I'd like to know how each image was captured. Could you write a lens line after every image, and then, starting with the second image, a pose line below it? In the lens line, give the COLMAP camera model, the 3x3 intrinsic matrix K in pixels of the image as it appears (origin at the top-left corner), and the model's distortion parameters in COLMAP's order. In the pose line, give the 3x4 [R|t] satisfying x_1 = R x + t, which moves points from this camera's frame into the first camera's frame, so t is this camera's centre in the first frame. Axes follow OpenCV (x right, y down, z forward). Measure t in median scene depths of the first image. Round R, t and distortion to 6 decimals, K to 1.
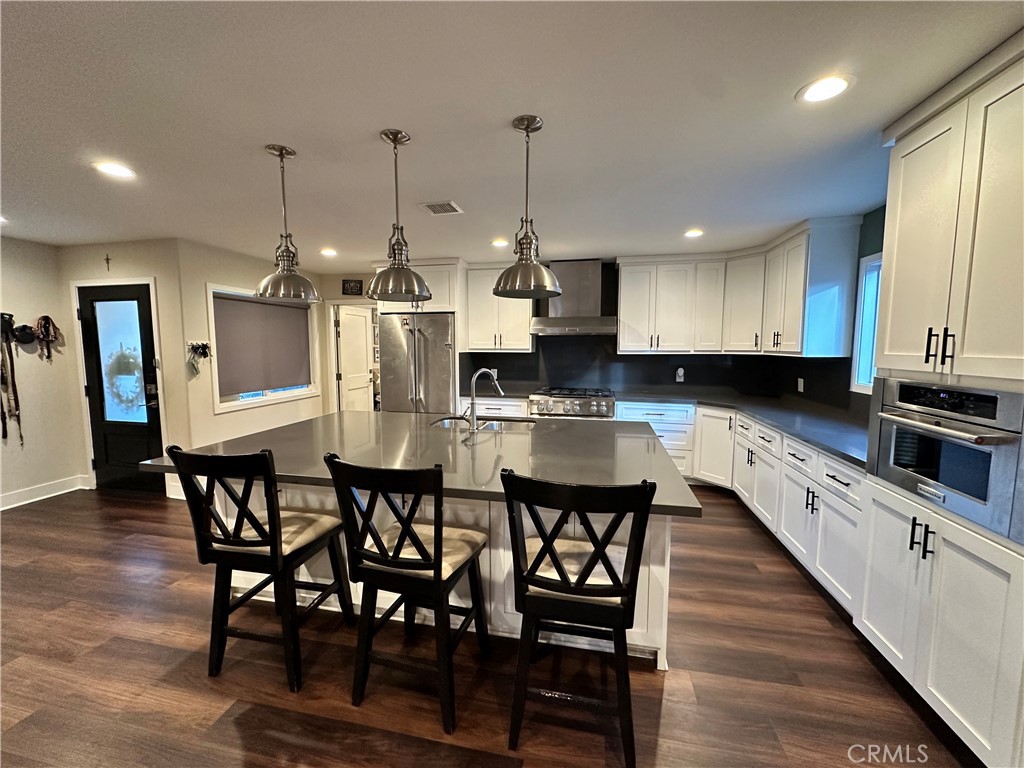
lens RADIAL K [[406.4, 0, 512.0], [0, 406.4, 384.0], [0, 0, 1]] dist [-0.001108, -0.000224]
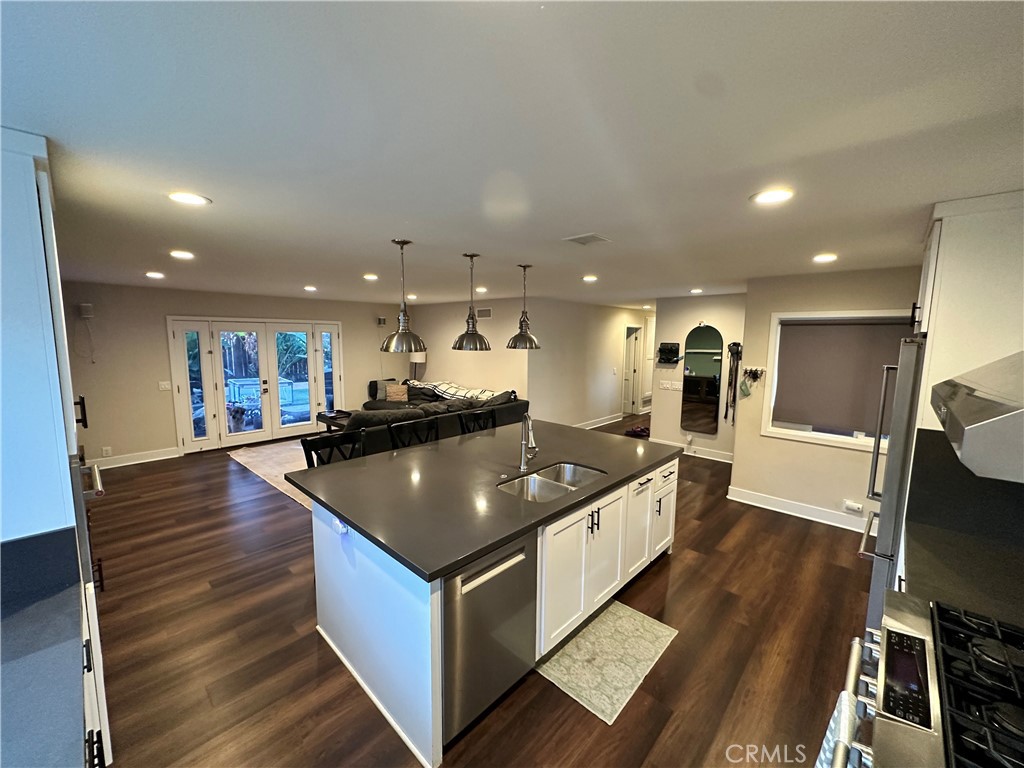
lens RADIAL K [[406.4, 0, 512.0], [0, 406.4, 384.0], [0, 0, 1]] dist [-0.001108, -0.000224]
pose [[-0.521745, 0.094995, -0.847796, 0.517730], [-0.089889, 0.982127, 0.165366, -0.176660], [0.848353, 0.162486, -0.503881, 0.972450]]
